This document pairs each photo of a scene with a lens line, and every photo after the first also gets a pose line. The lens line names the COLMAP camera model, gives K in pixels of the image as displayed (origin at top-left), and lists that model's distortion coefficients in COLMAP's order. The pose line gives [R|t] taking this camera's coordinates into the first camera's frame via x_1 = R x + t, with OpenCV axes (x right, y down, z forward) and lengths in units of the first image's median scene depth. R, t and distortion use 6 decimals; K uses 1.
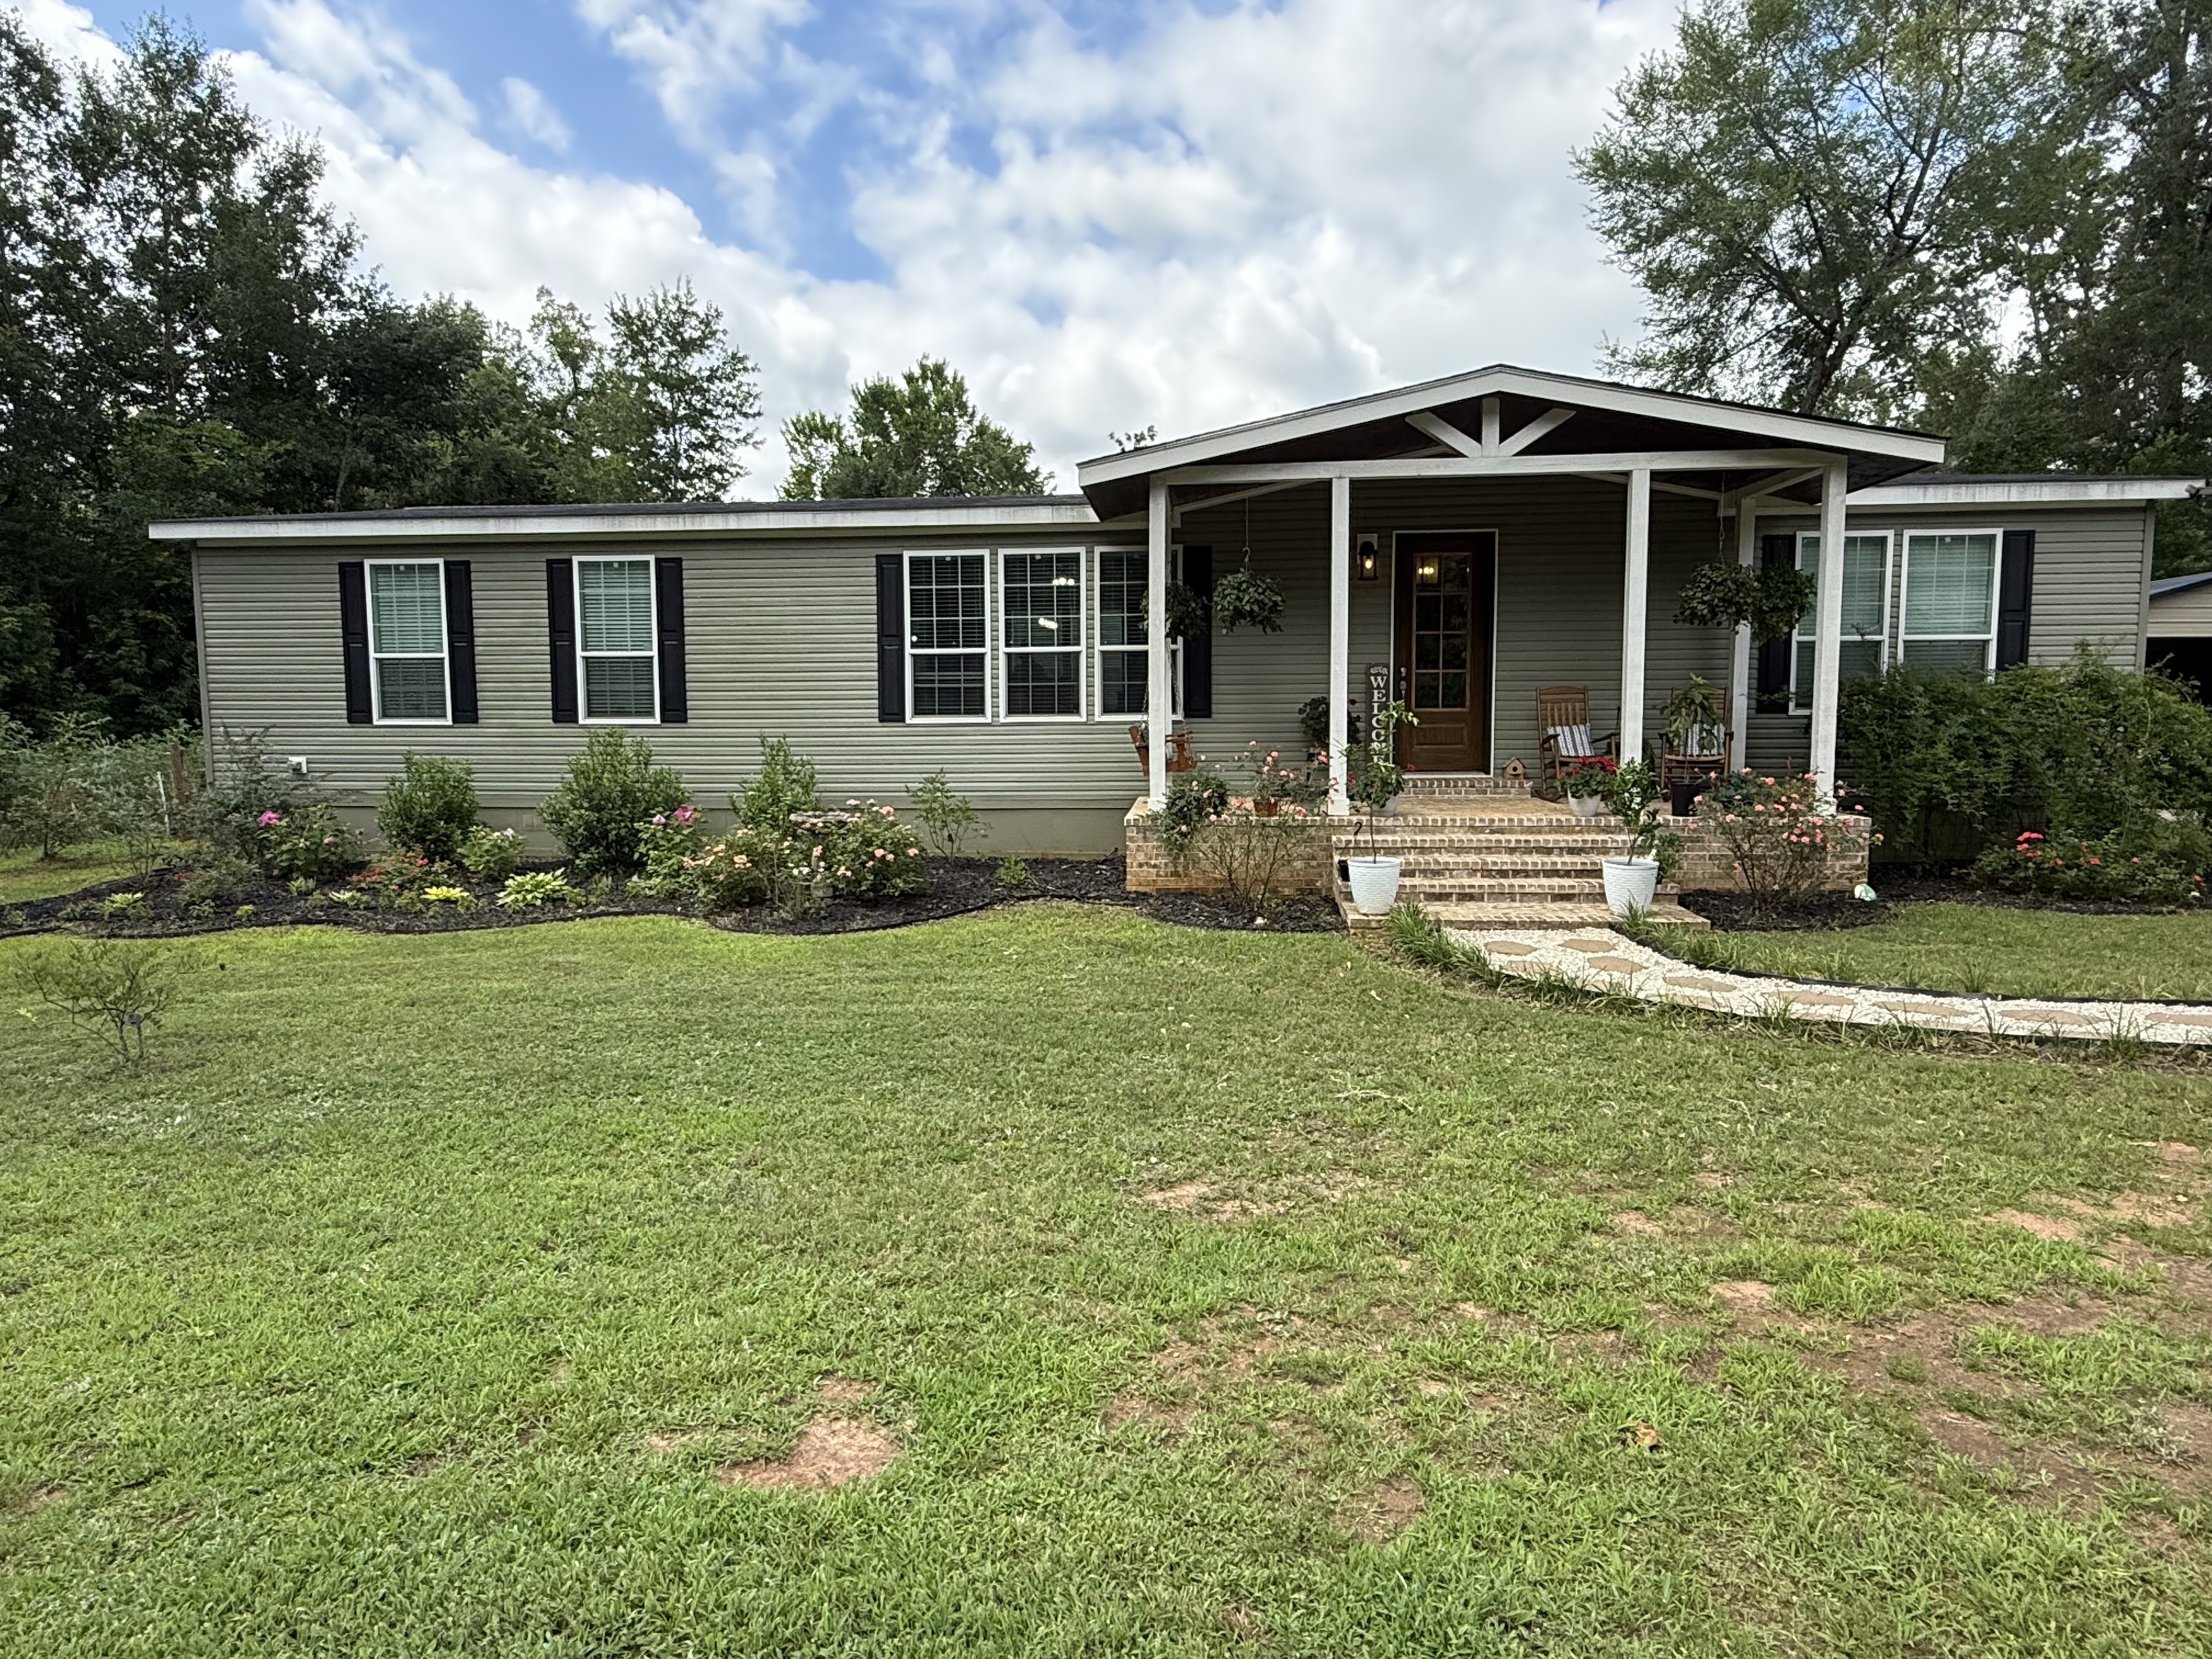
lens RADIAL K [[1348.6, 0, 1112.3], [0, 1348.6, 828.1], [0, 0, 1]] dist [-0.008364, -0.000782]
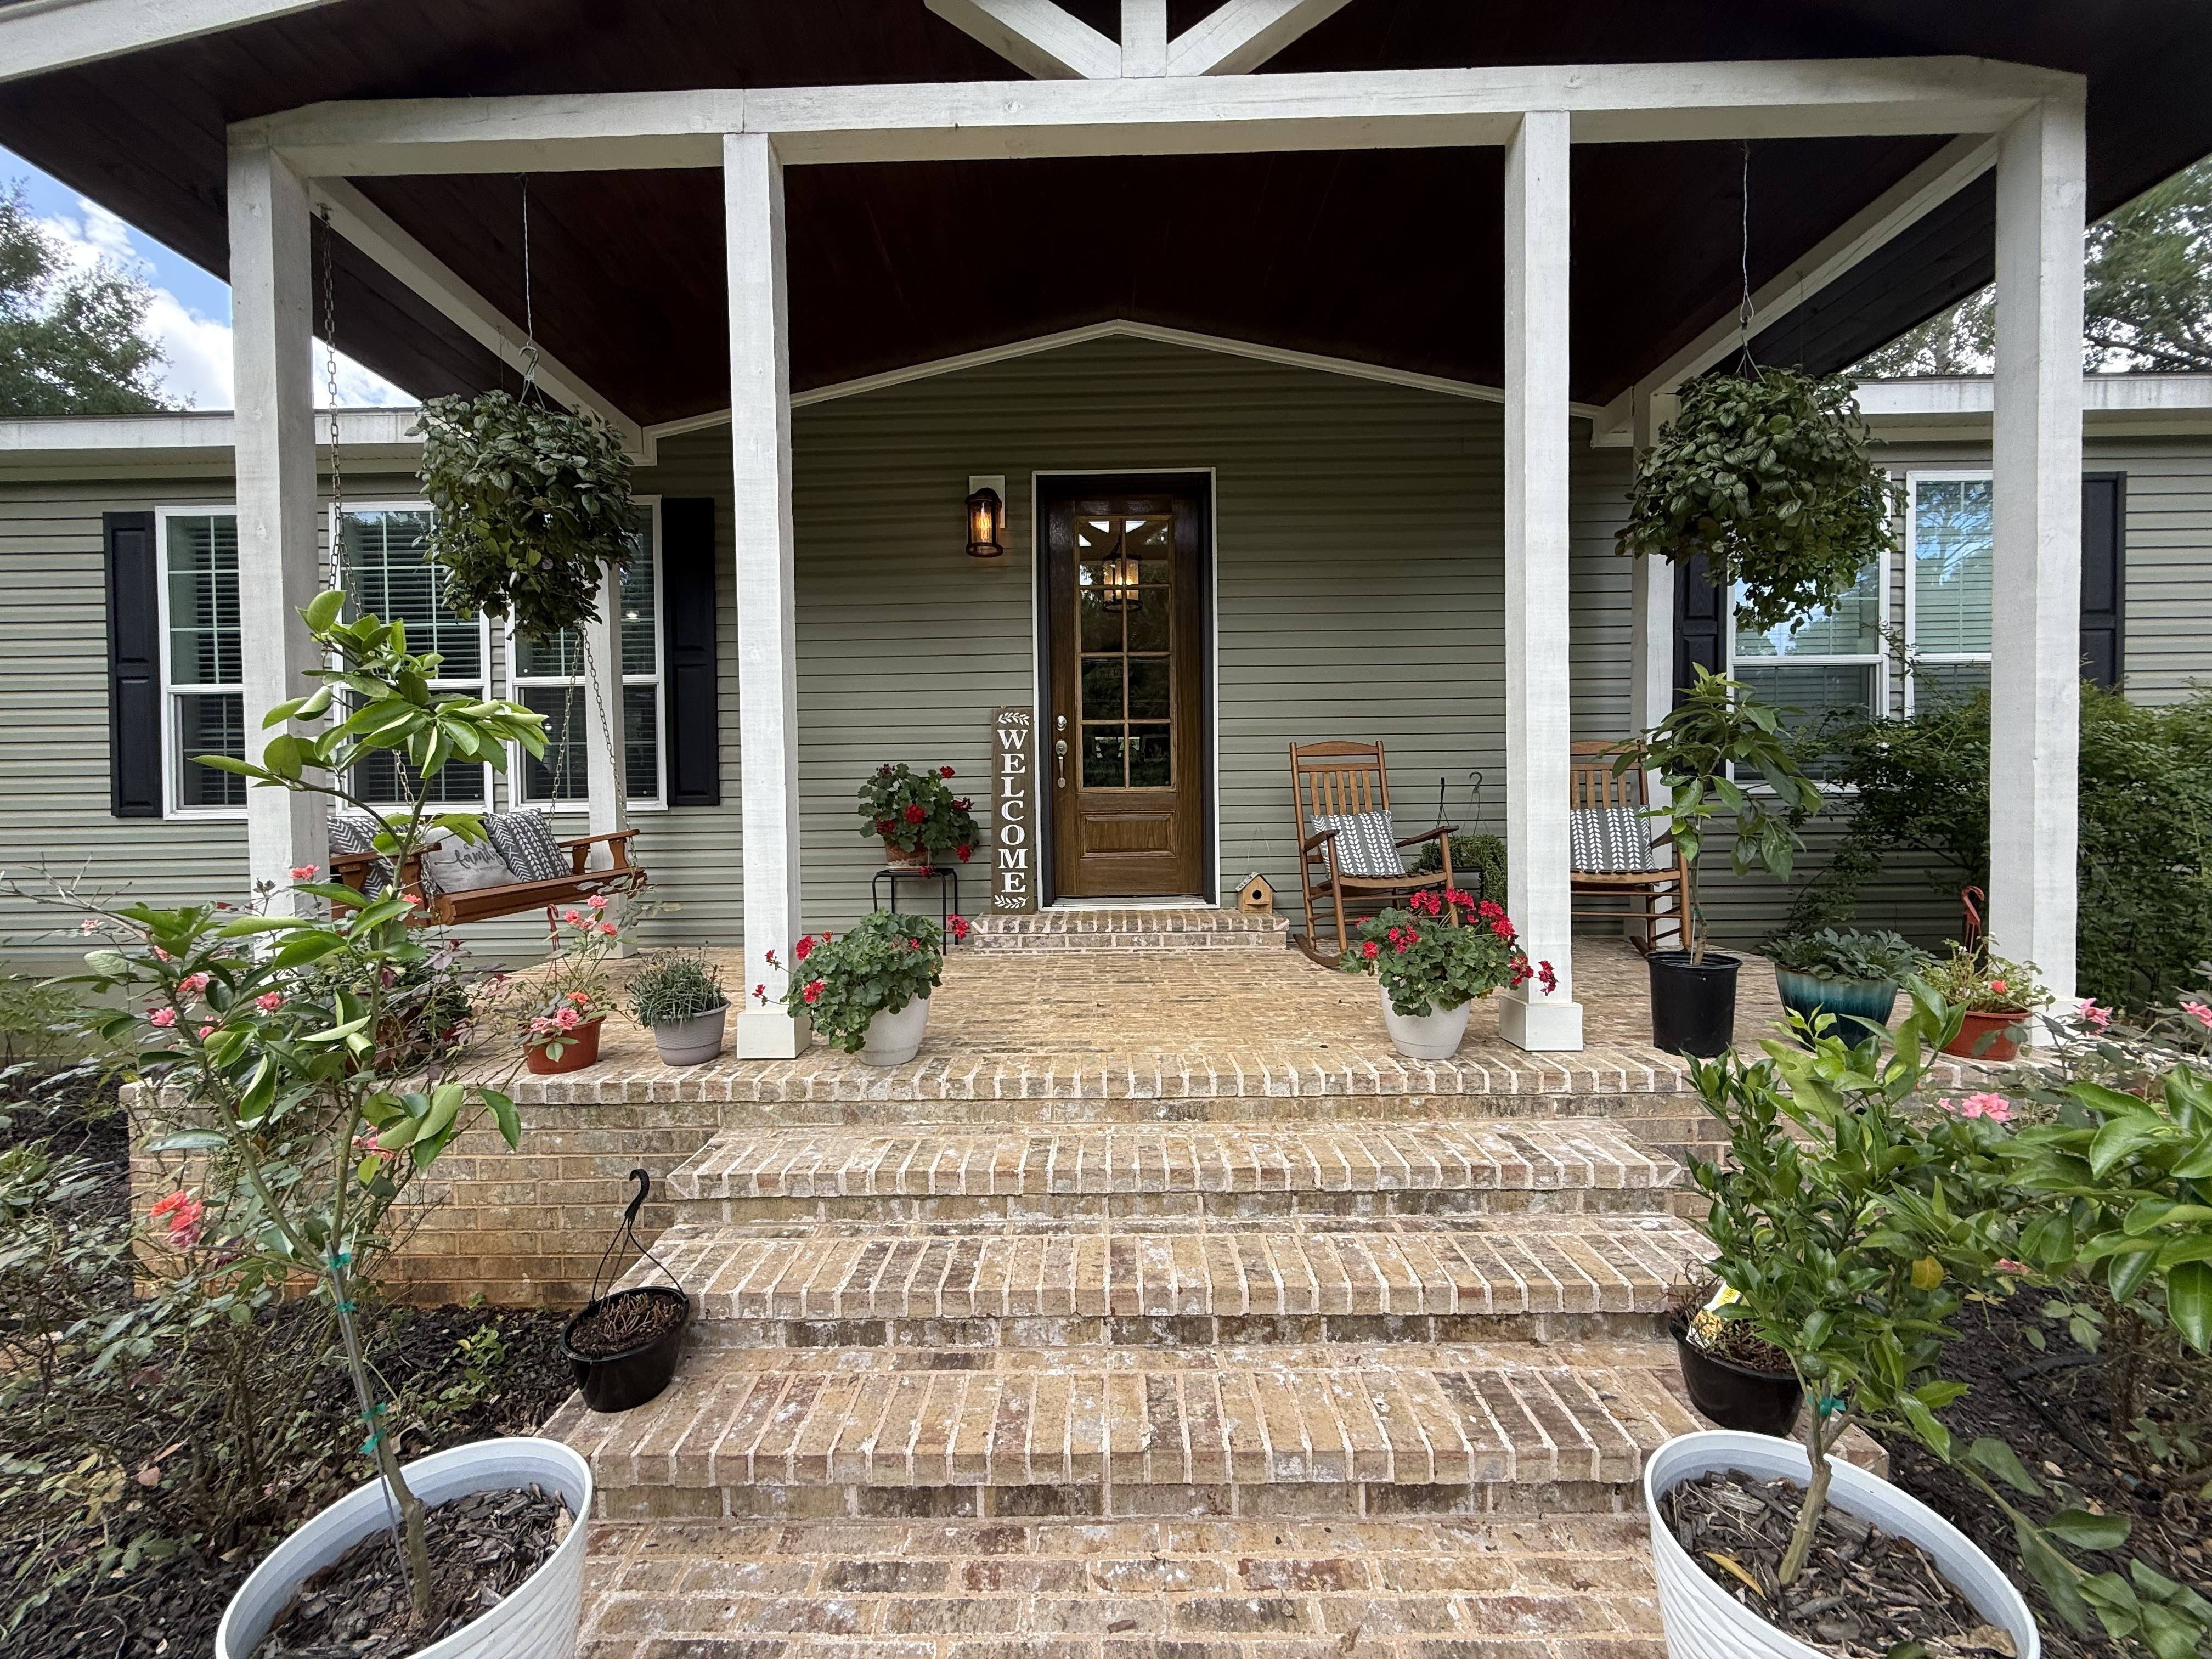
lens RADIAL K [[888.5, 0, 1103.4], [0, 888.5, 823.6], [0, 0, 1]] dist [-0.002610, -0.000177]
pose [[0.995803, -0.006657, 0.091278, 0.195505], [0.013982, 0.996709, -0.079845, -0.043012], [-0.090446, 0.080786, 0.992619, 0.618185]]
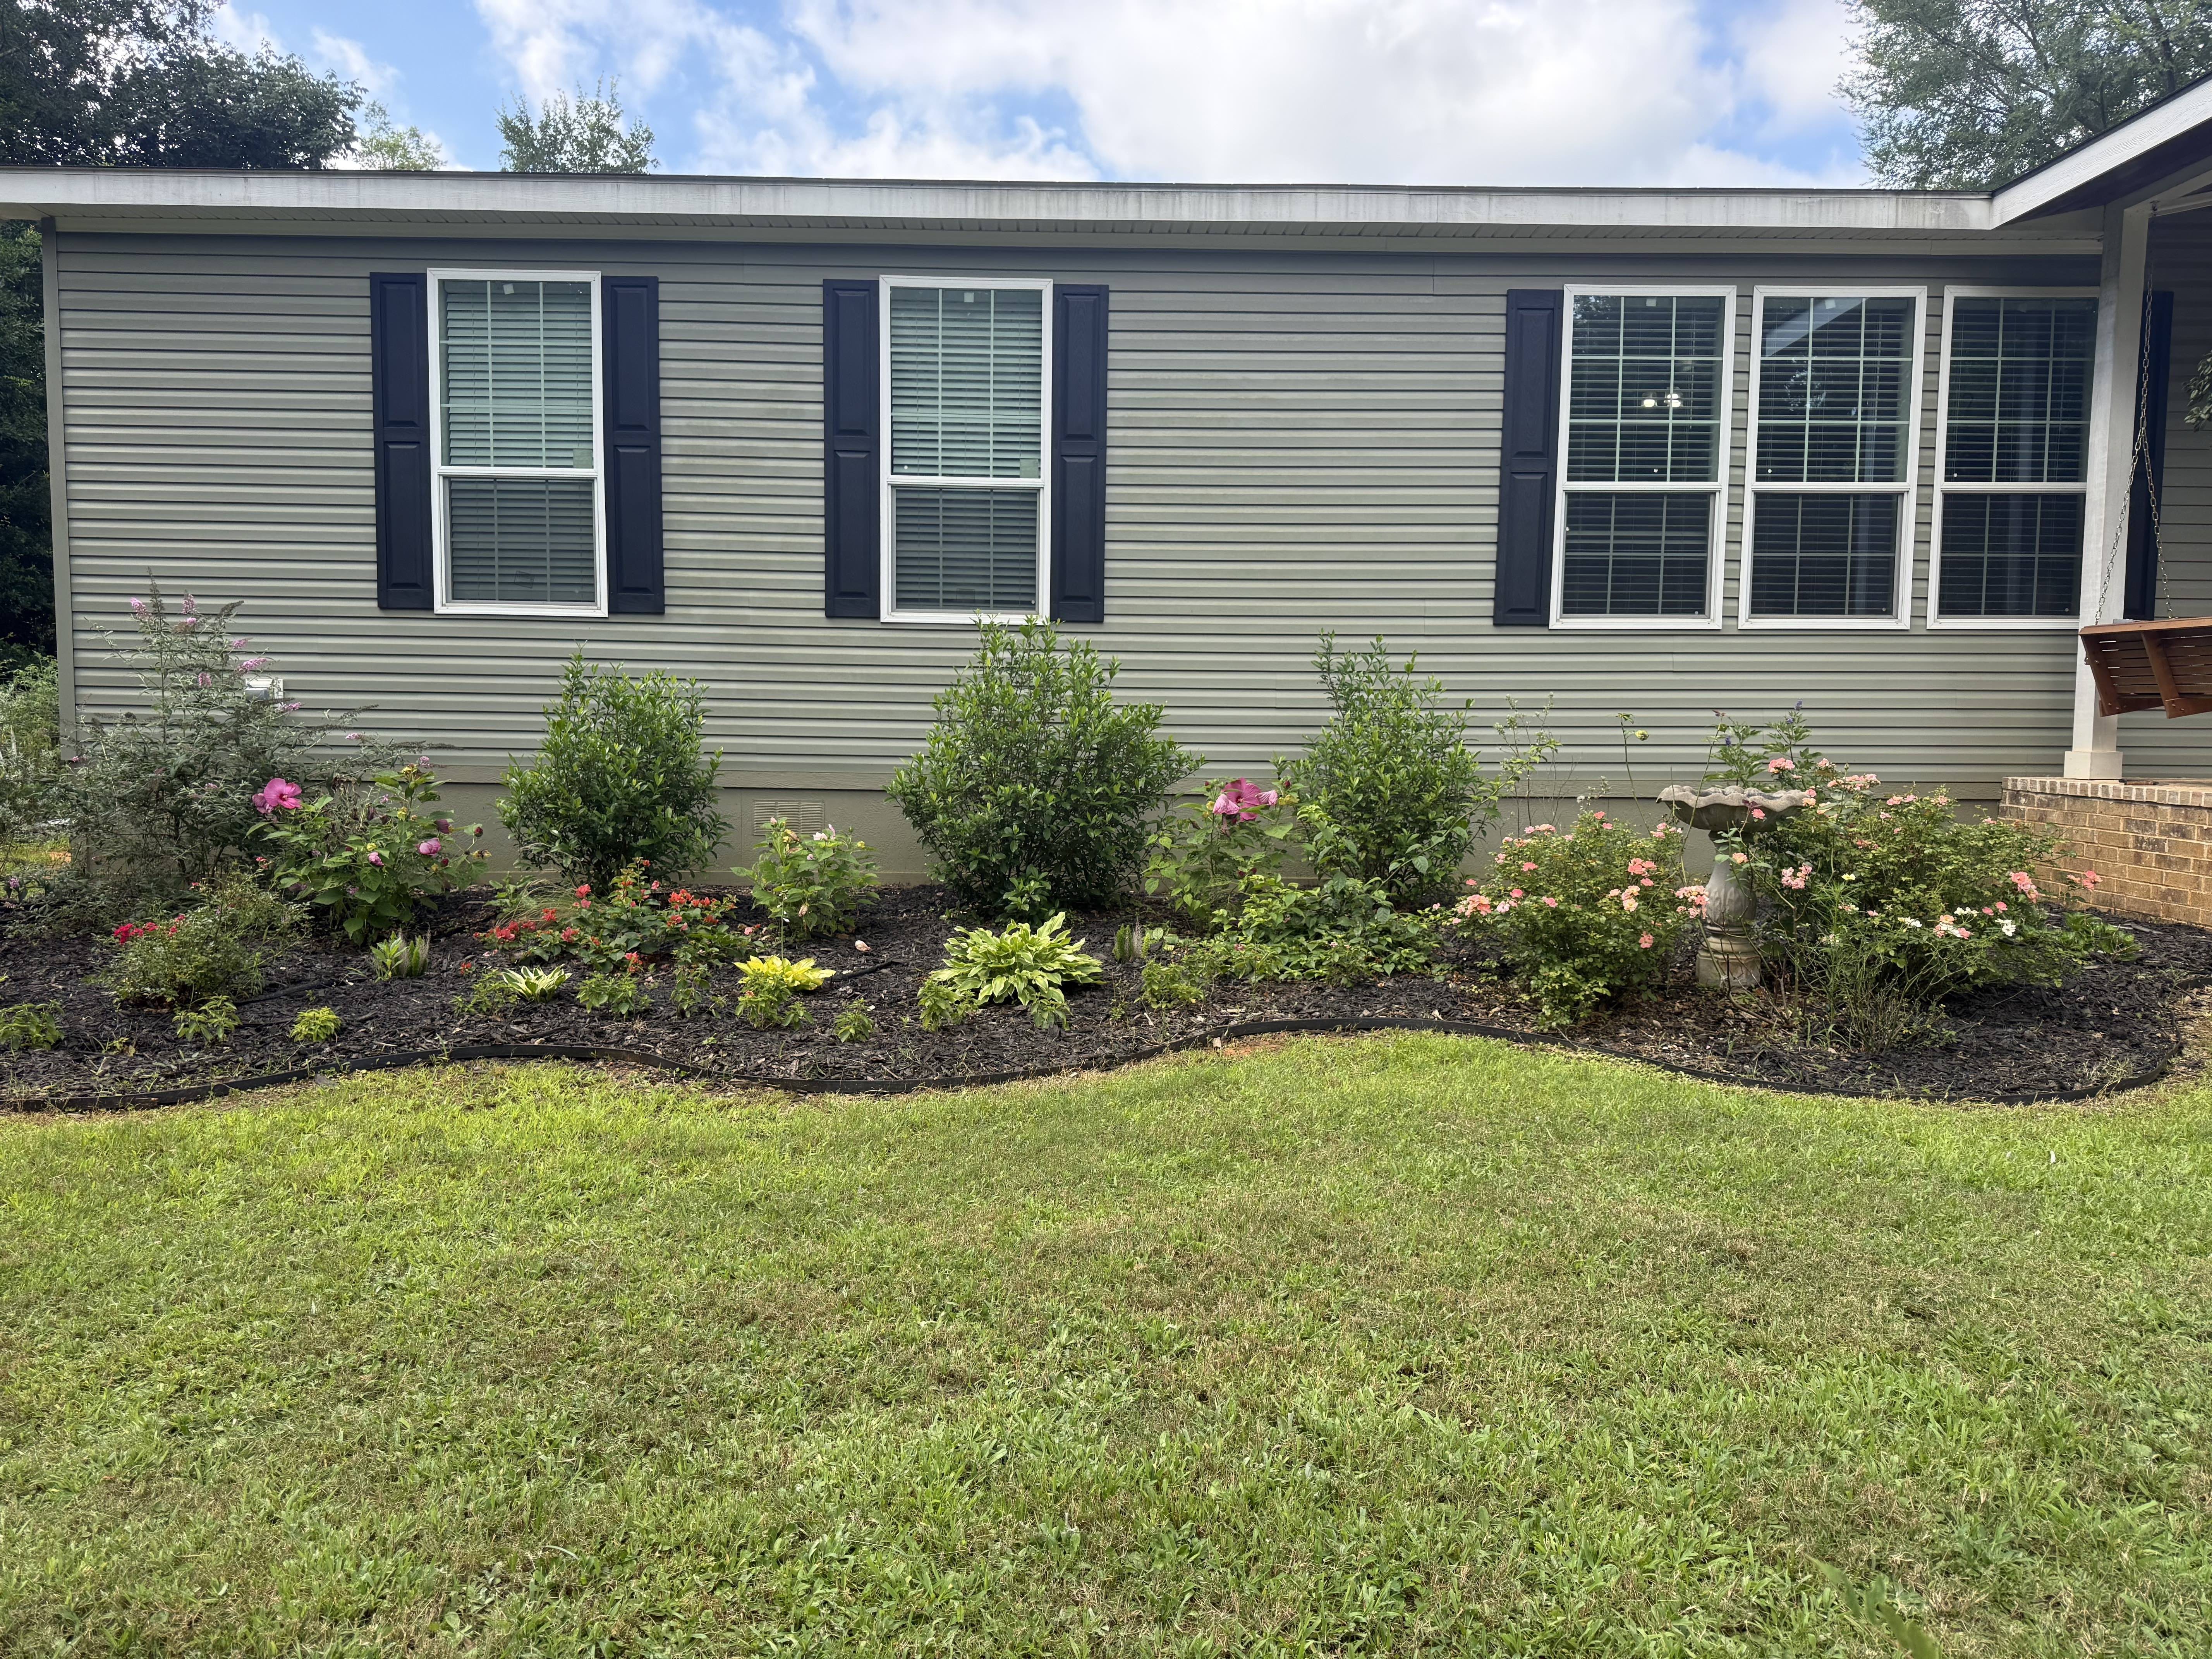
lens RADIAL K [[1573.2, 0, 1104.3], [0, 1573.2, 831.8], [0, 0, 1]] dist [0.010870, -0.012387]
pose [[0.994864, 0.007676, 0.100932, -0.384383], [-0.005358, 0.999716, -0.023214, 0.013443], [-0.101081, 0.022554, 0.994622, 0.435703]]
